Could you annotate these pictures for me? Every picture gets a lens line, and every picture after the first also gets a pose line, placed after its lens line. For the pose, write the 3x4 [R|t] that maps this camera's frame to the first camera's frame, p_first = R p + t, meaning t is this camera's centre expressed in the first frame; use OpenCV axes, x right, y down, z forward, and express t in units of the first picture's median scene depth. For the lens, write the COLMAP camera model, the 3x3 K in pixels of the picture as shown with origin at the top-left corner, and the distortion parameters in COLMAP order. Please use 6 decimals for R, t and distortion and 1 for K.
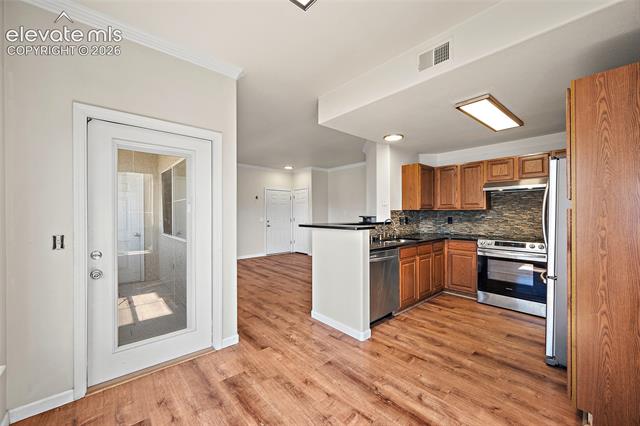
lens RADIAL K [[253.6, 0, 321.2], [0, 253.6, 208.7], [0, 0, 1]] dist [-0.000548, -0.000026]
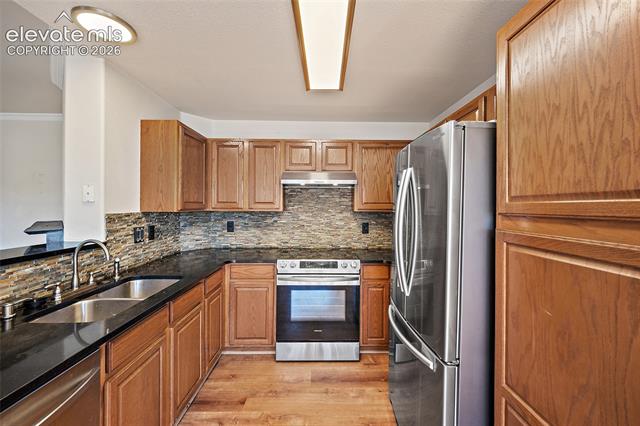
lens RADIAL K [[253.6, 0, 321.2], [0, 253.6, 208.7], [0, 0, 1]] dist [-0.000548, -0.000026]
pose [[0.649706, -0.002564, 0.760181, 0.190928], [-0.021520, 0.999532, 0.021763, -0.020703], [-0.759881, -0.030498, 0.649347, 0.463003]]
